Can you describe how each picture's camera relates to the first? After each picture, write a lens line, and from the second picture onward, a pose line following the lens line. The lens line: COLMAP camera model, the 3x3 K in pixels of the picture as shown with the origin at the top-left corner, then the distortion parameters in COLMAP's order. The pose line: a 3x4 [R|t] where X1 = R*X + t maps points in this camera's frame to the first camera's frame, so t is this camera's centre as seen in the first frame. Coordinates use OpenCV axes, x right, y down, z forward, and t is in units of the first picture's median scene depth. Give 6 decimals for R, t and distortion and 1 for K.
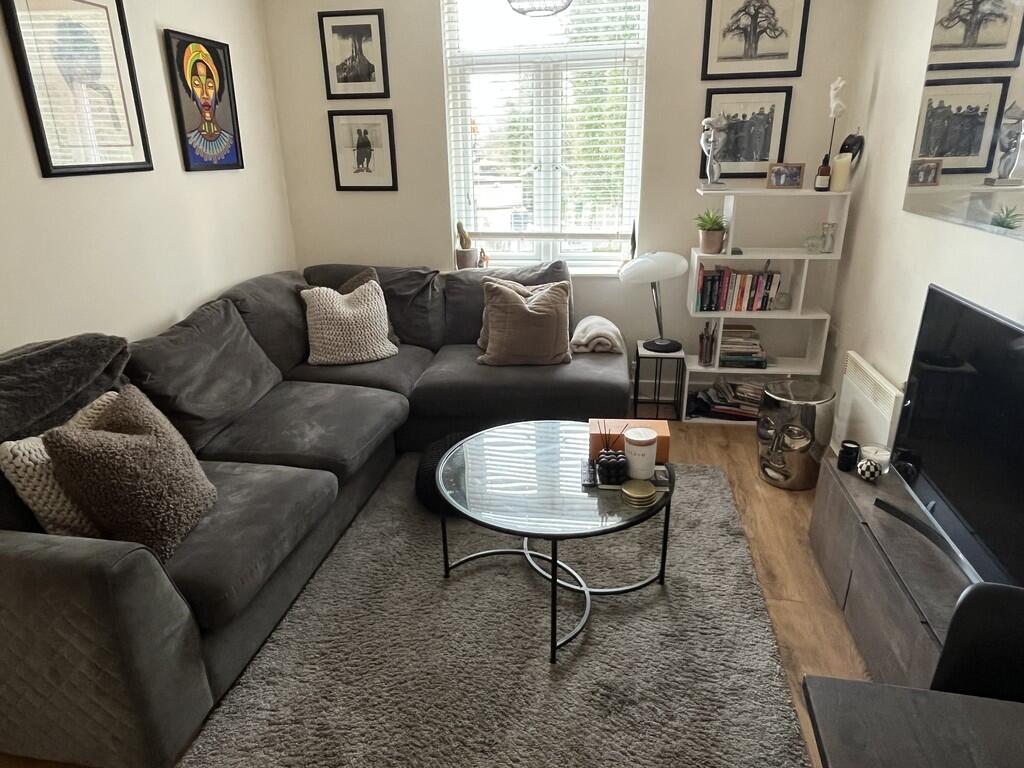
lens RADIAL K [[671.4, 0, 510.8], [0, 671.4, 370.1], [0, 0, 1]] dist [0.021176, -0.002025]
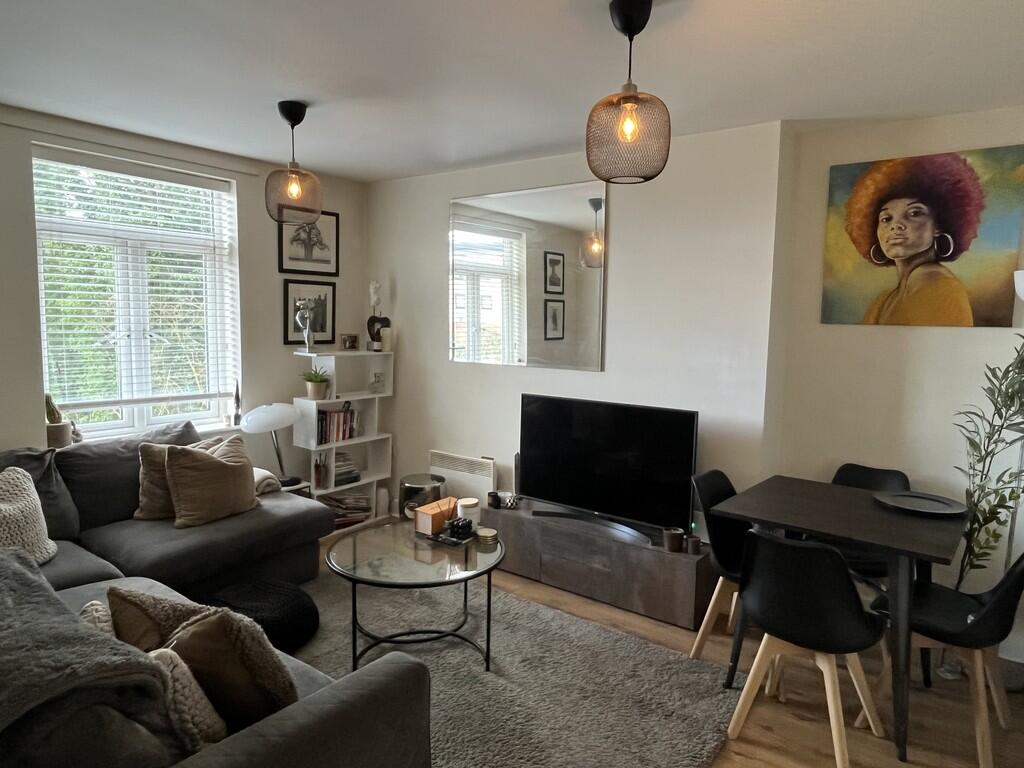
lens RADIAL K [[648.4, 0, 510.3], [0, 648.4, 377.2], [0, 0, 1]] dist [-0.002875, -0.002343]
pose [[0.466047, -0.051224, 0.883276, -0.630234], [0.259413, 0.962358, -0.081065, -0.019351], [-0.845875, 0.266914, 0.461793, 0.105216]]
